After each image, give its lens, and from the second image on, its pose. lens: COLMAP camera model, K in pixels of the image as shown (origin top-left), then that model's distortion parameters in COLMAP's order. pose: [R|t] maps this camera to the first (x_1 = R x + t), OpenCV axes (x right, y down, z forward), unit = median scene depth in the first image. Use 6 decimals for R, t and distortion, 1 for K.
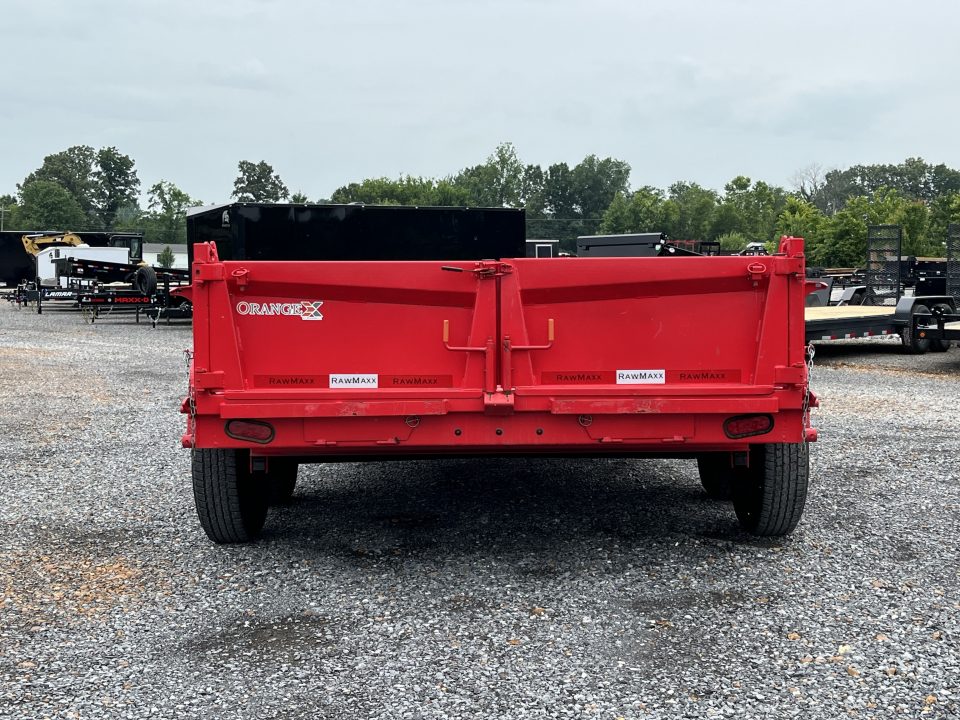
lens RADIAL K [[1247.7, 0, 480.0], [0, 1247.7, 360.0], [0, 0, 1]] dist [0.140625, -0.488287]
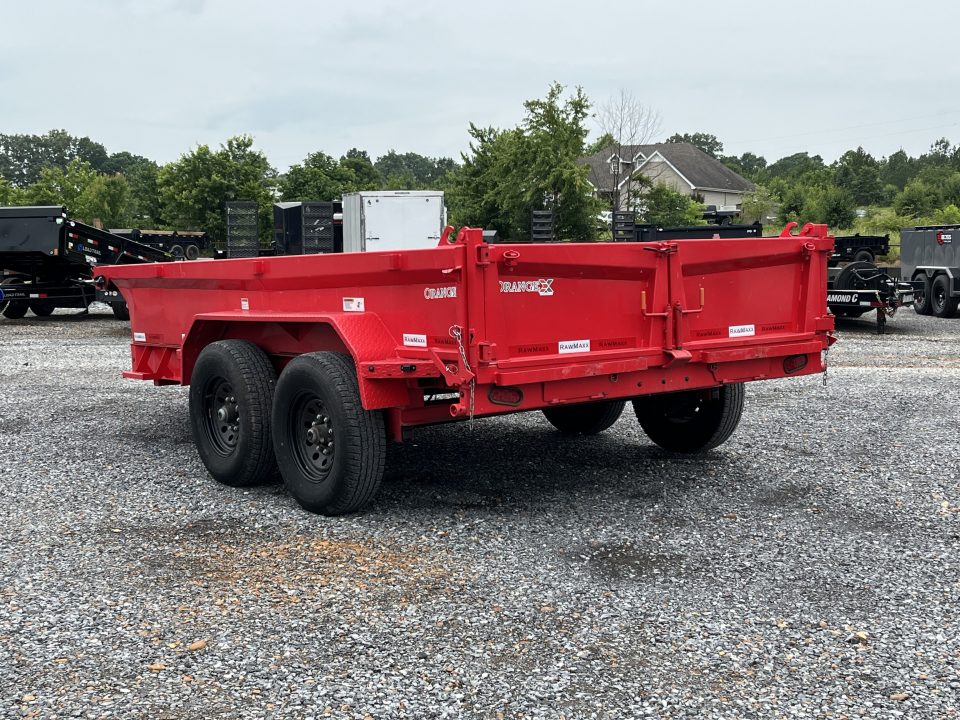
lens RADIAL K [[1247.7, 0, 480.0], [0, 1247.7, 360.0], [0, 0, 1]] dist [0.140625, -0.488287]
pose [[0.787279, -0.061005, 0.613572, -0.058974], [0.047219, 0.998136, 0.038653, -0.001322], [-0.614787, -0.001459, 0.788692, 0.009003]]
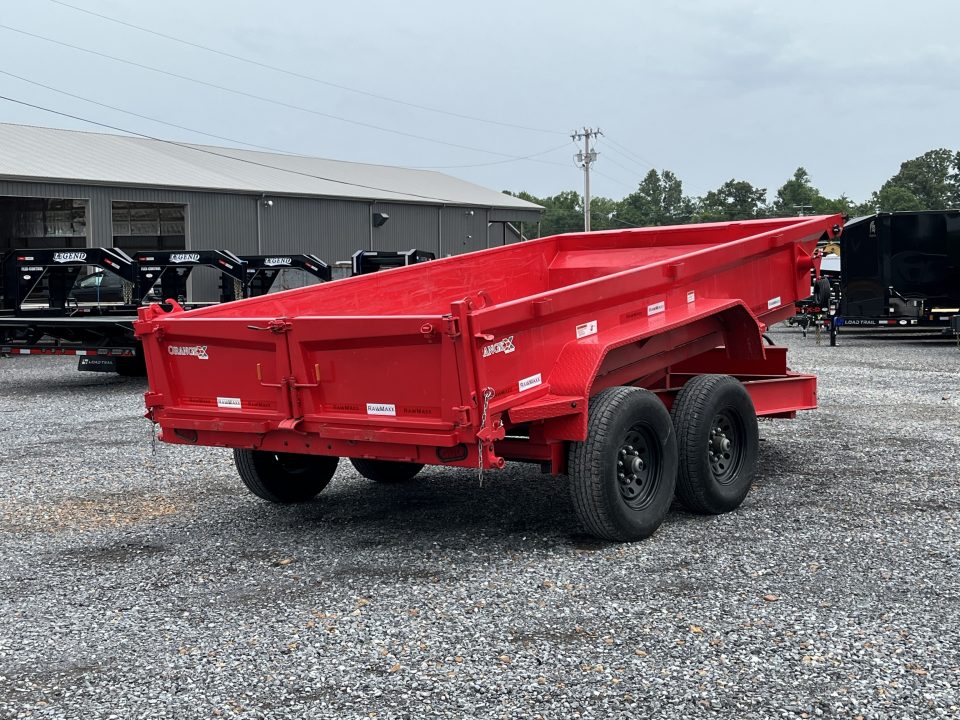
lens RADIAL K [[1220.6, 0, 480.0], [0, 1220.6, 360.0], [0, 0, 1]] dist [0.136567, -0.425073]
pose [[0.790243, 0.026629, -0.612215, 0.065646], [-0.027533, 0.999589, 0.007939, -0.003375], [0.612175, 0.010582, 0.790651, 0.004996]]
